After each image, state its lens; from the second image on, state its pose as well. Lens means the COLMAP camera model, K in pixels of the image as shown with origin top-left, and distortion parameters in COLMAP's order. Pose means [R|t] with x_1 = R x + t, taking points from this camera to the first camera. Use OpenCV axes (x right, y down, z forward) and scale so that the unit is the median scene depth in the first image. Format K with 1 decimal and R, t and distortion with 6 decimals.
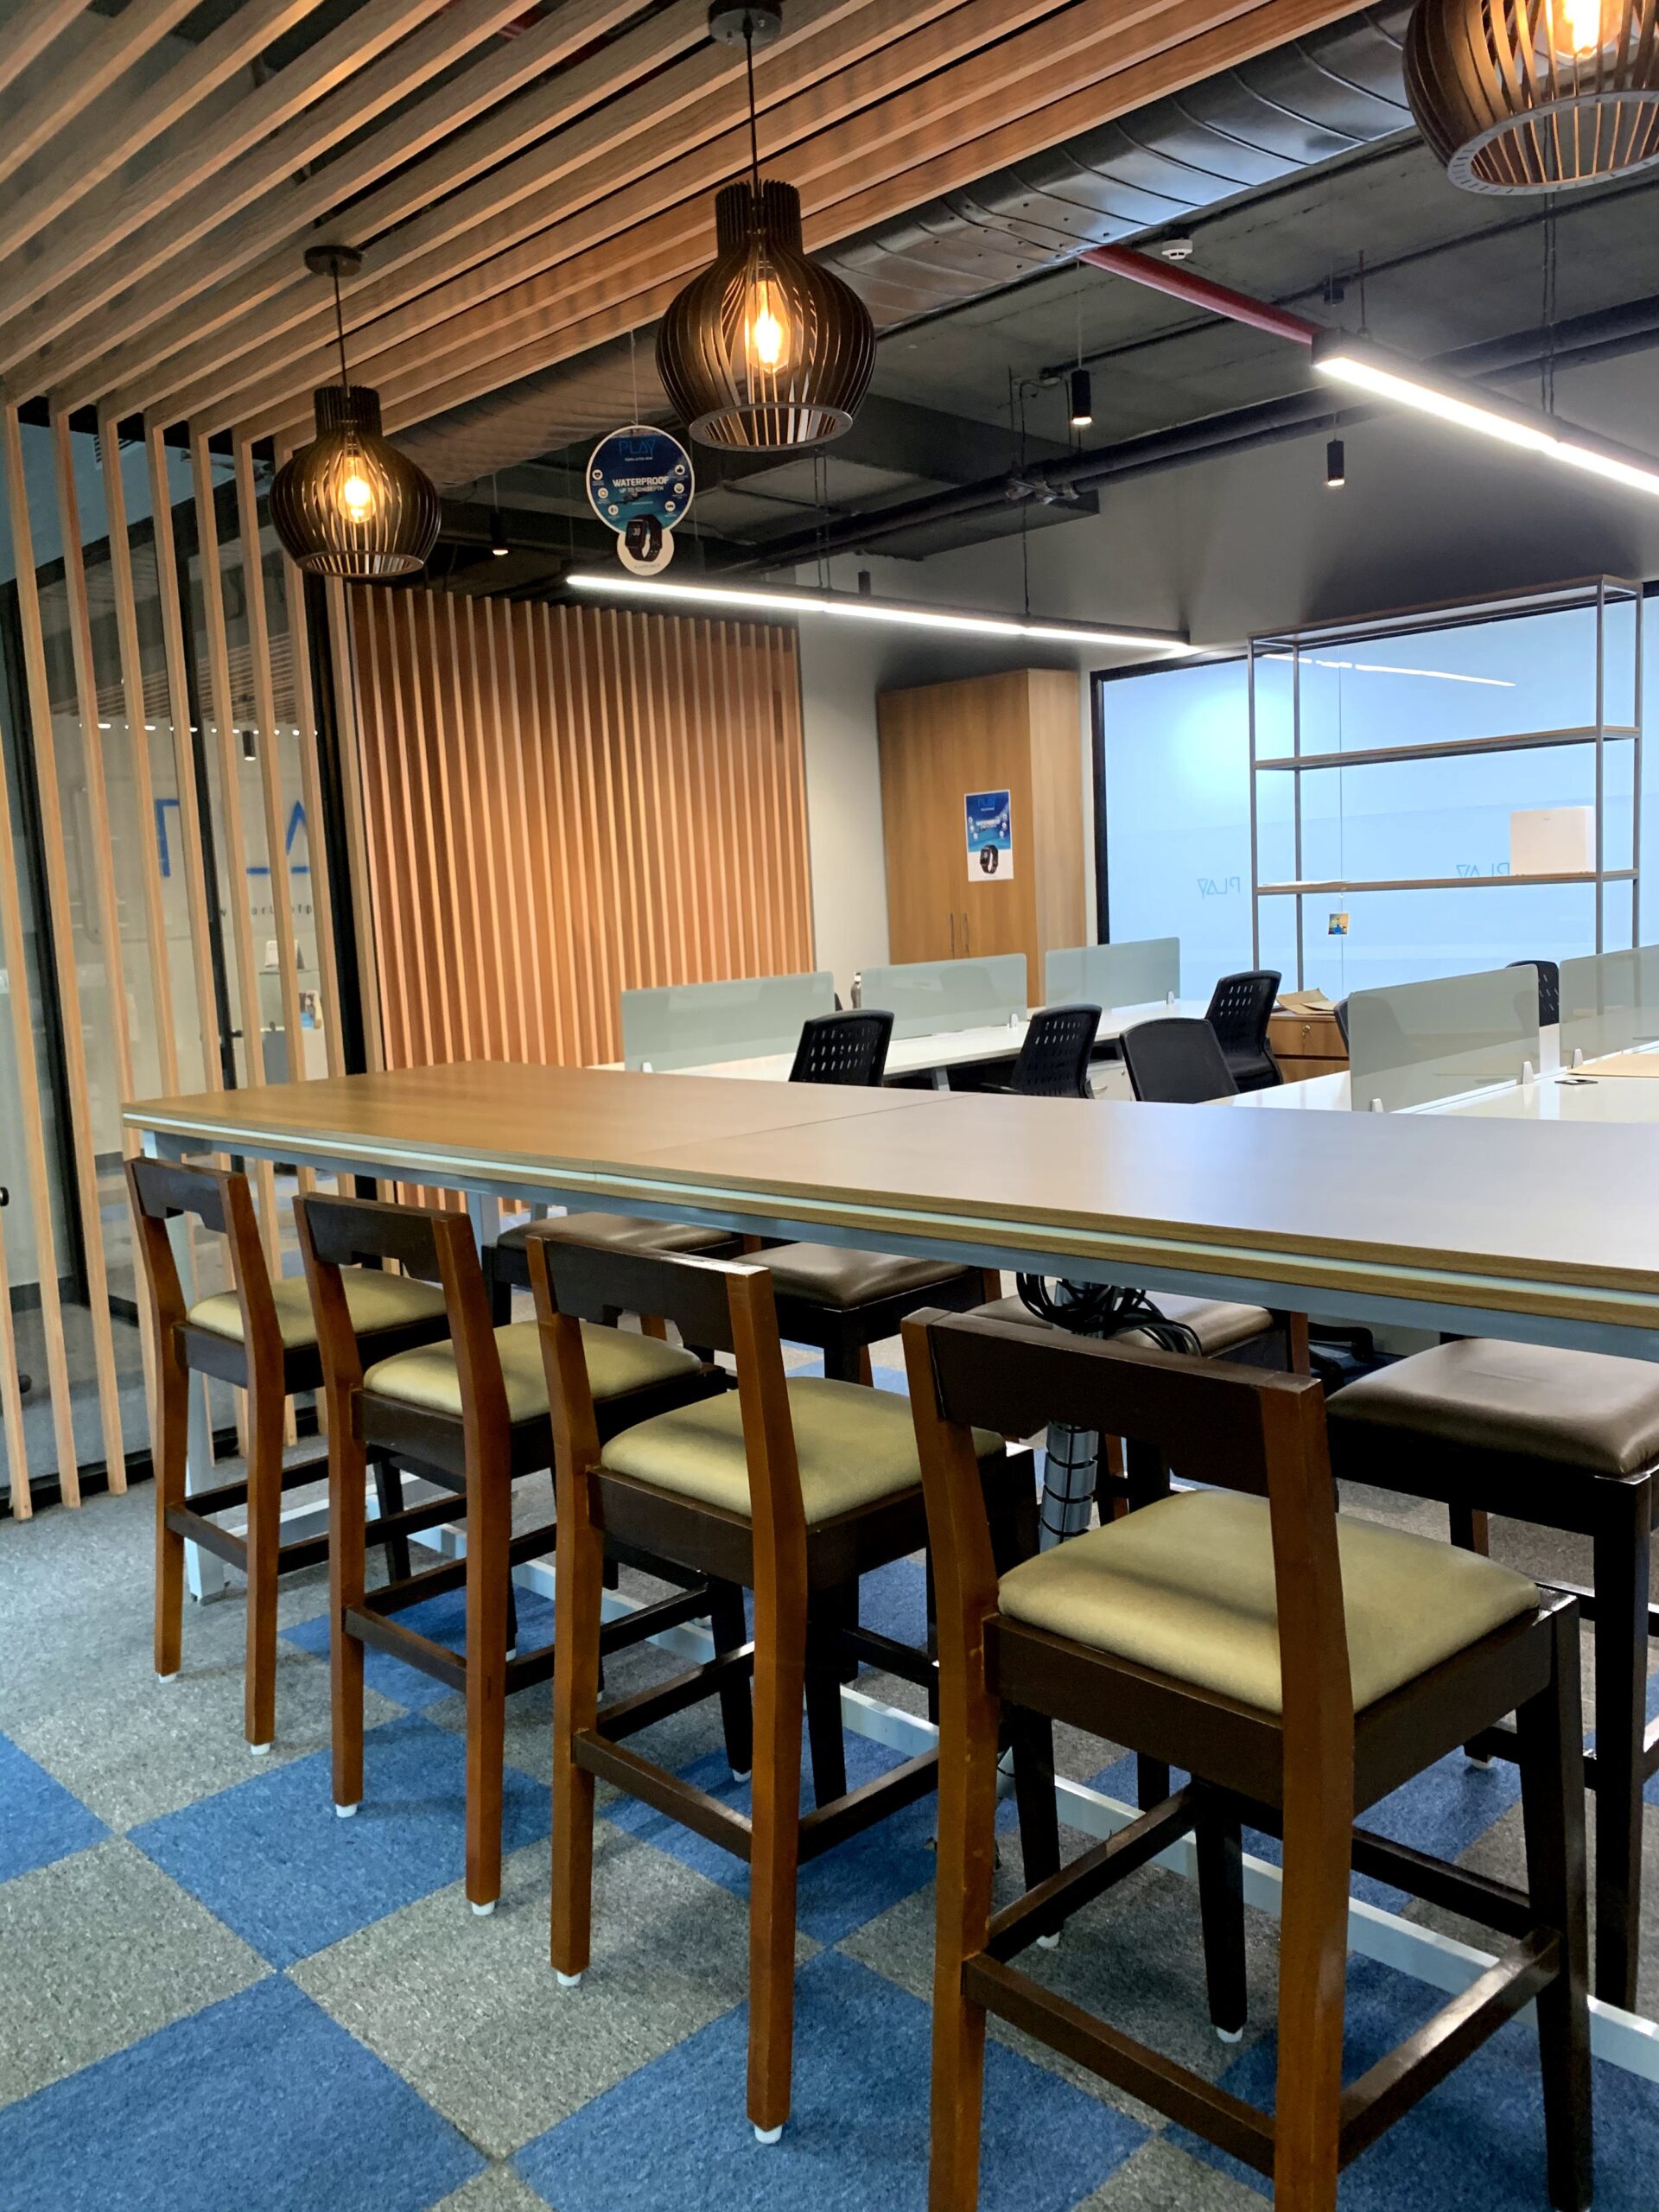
lens RADIAL K [[1715.1, 0, 835.1], [0, 1715.1, 1116.0], [0, 0, 1]] dist [0.015616, -0.019843]
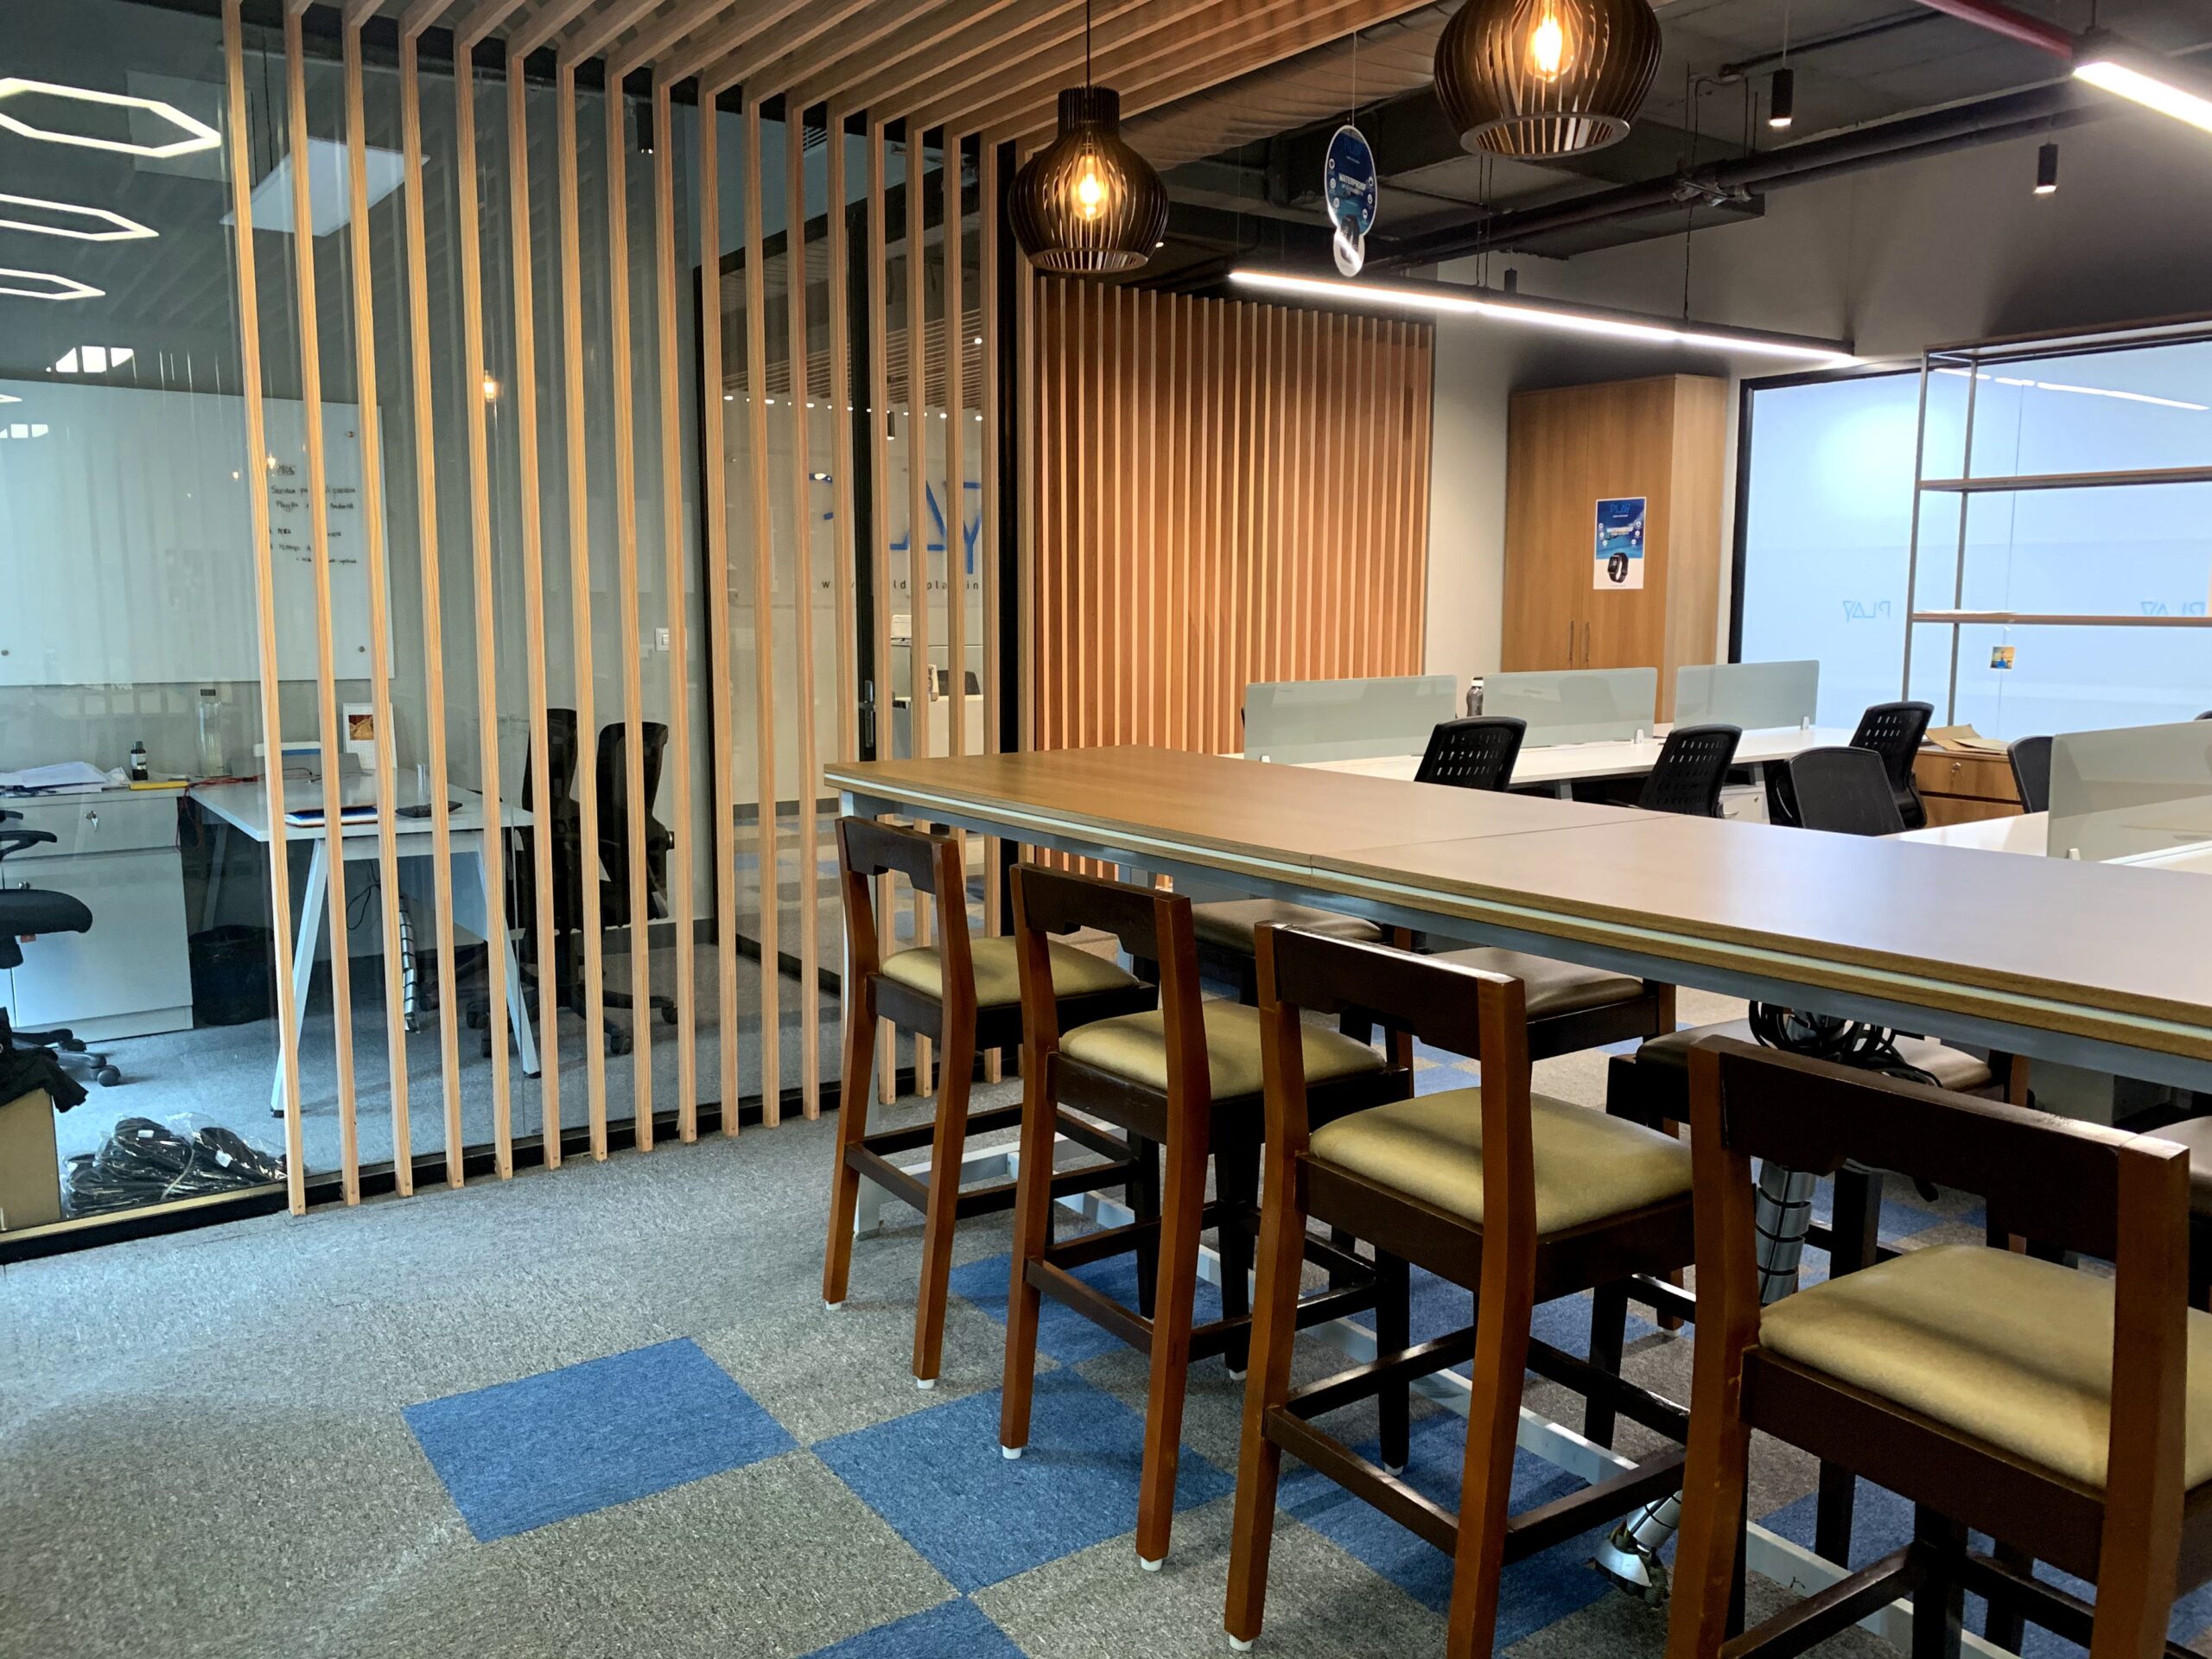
lens RADIAL K [[1715.1, 0, 1115.9], [0, 1715.1, 822.9], [0, 0, 1]] dist [0.015616, -0.019843]
pose [[0.984507, 0.074352, -0.158800, -0.034307], [-0.072964, 0.997228, 0.014561, 0.000314], [0.159442, -0.002749, 0.987203, -0.009958]]
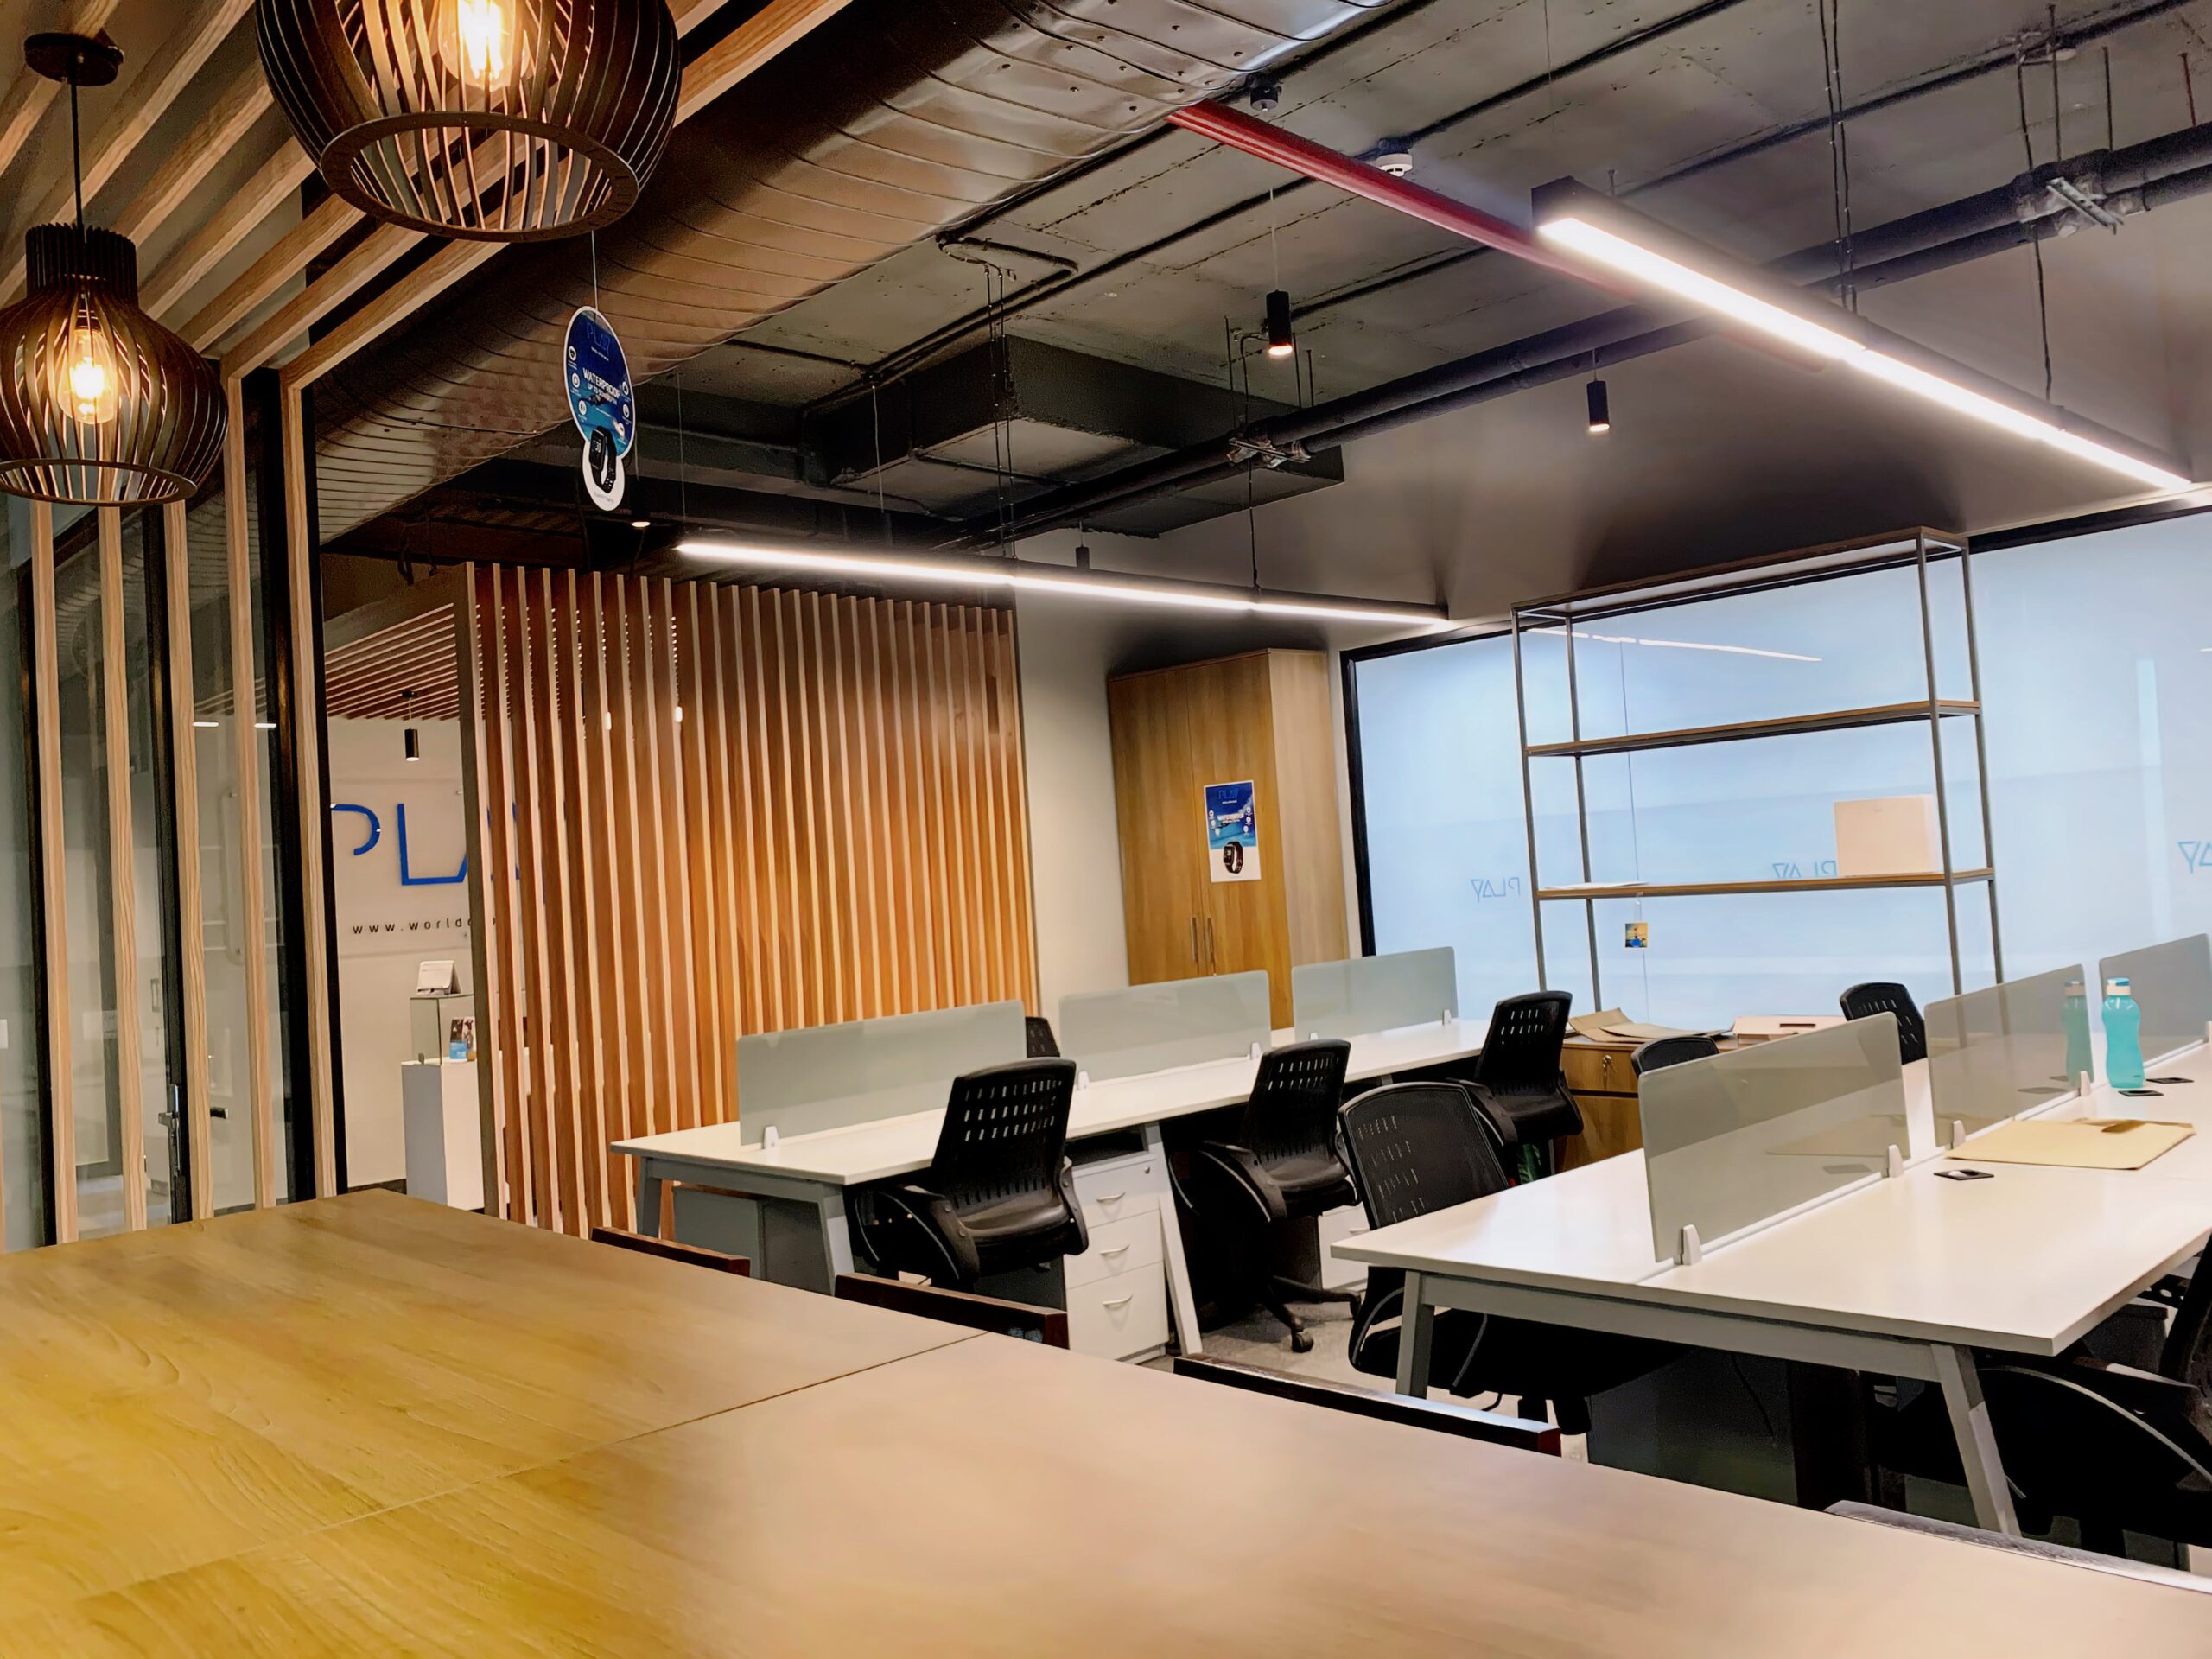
lens RADIAL K [[1715.1, 0, 1099.2], [0, 1715.1, 818.0], [0, 0, 1]] dist [0.015616, -0.019843]
pose [[0.999553, -0.012820, -0.027008, 0.064326], [0.008222, 0.986435, -0.163948, -0.039035], [0.028744, 0.163652, 0.986099, 0.183356]]
